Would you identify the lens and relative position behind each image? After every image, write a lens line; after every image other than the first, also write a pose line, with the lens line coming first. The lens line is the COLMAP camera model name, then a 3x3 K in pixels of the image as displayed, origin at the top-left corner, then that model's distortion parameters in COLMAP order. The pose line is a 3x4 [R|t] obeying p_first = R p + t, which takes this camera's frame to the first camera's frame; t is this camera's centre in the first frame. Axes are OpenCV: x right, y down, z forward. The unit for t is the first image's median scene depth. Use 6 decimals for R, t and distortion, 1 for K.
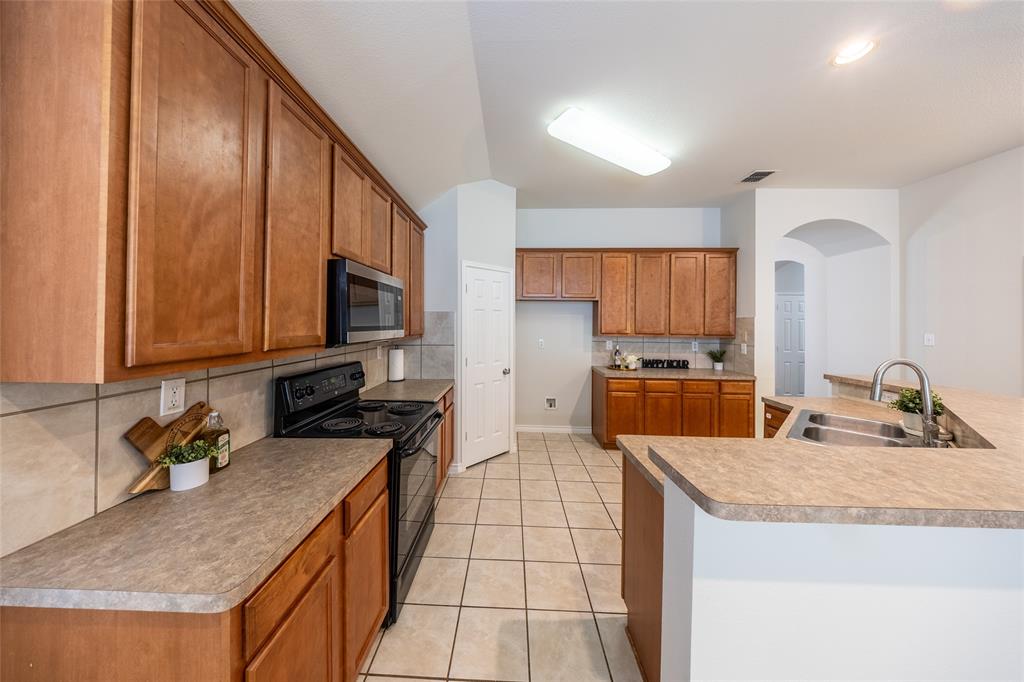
lens RADIAL K [[314.7, 0, 496.0], [0, 314.7, 320.0], [0, 0, 1]] dist [-0.006437, -0.000065]
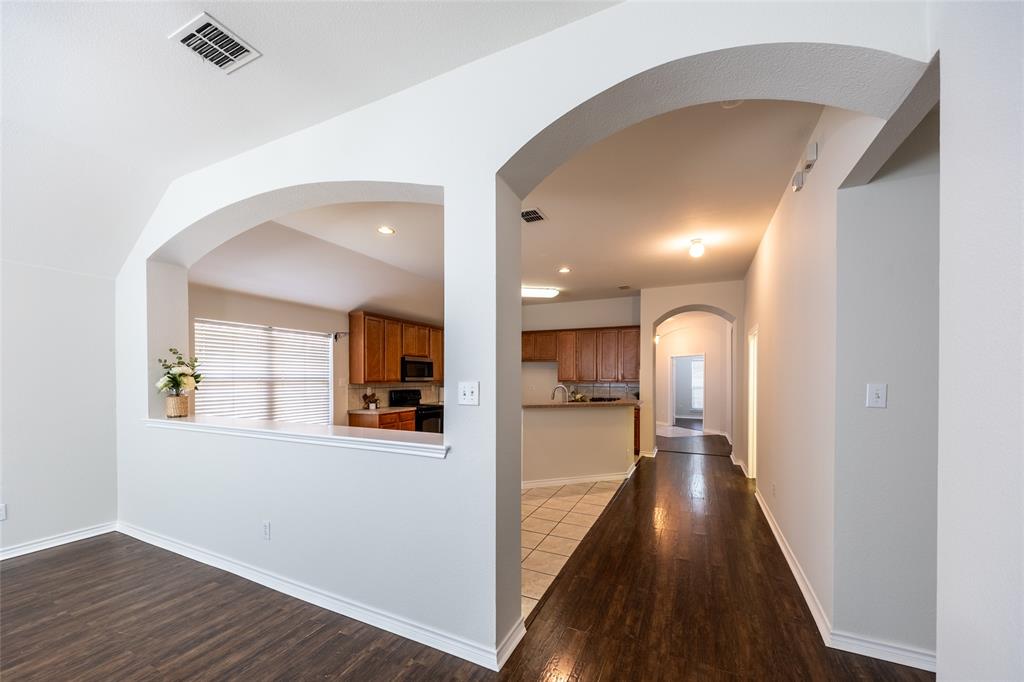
lens RADIAL K [[390.8, 0, 505.1], [0, 390.8, 376.5], [0, 0, 1]] dist [0.002673, -0.001291]
pose [[0.916253, -0.008725, -0.400506, 1.095263], [0.011189, 0.999930, 0.003814, 0.011168], [0.400444, -0.007976, 0.916286, -1.224238]]
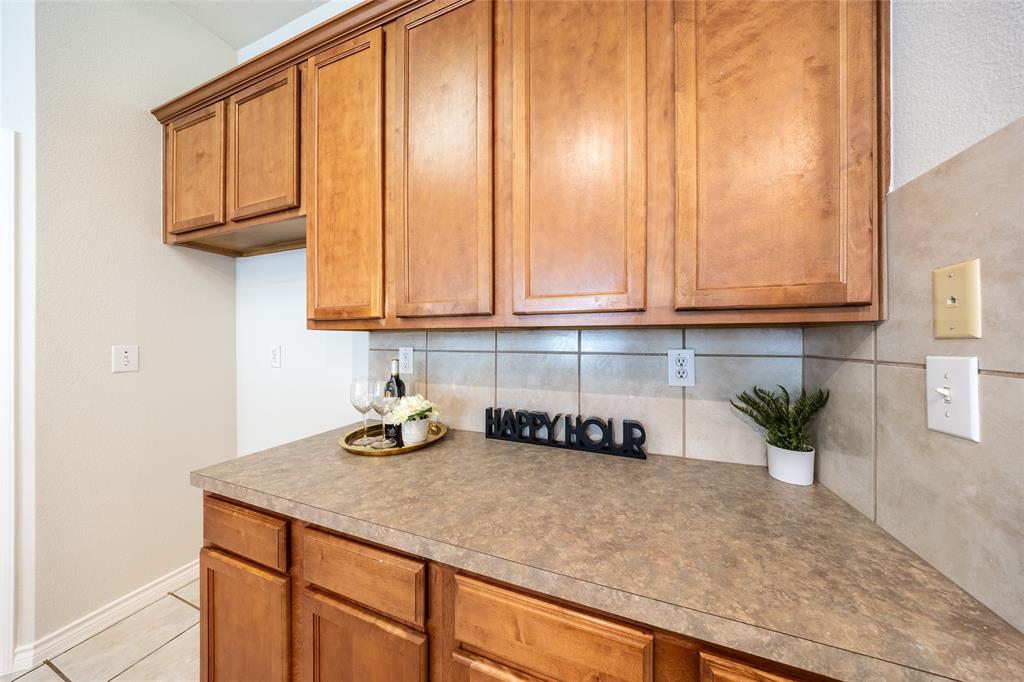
lens RADIAL K [[298.6, 0, 518.7], [0, 298.6, 342.2], [0, 0, 1]] dist [-0.003075, -0.000333]
pose [[0.956788, -0.009433, -0.290633, 0.747653], [0.011113, 0.999930, 0.004130, 0.078326], [0.290574, -0.007181, 0.956826, 0.949357]]
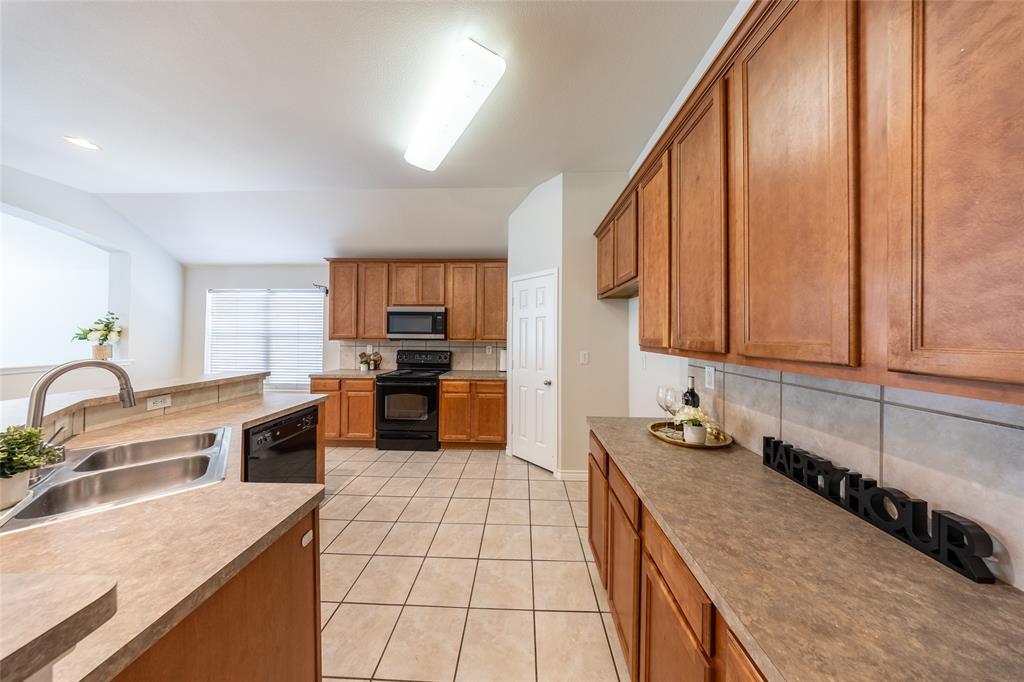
lens RADIAL K [[298.6, 0, 508.1], [0, 298.6, 337.1], [0, 0, 1]] dist [-0.003075, -0.000333]
pose [[-0.001809, -0.002253, -0.999996, 0.980763], [0.002991, 0.999993, -0.002258, 0.035021], [0.999994, -0.002996, -0.001802, 0.962977]]
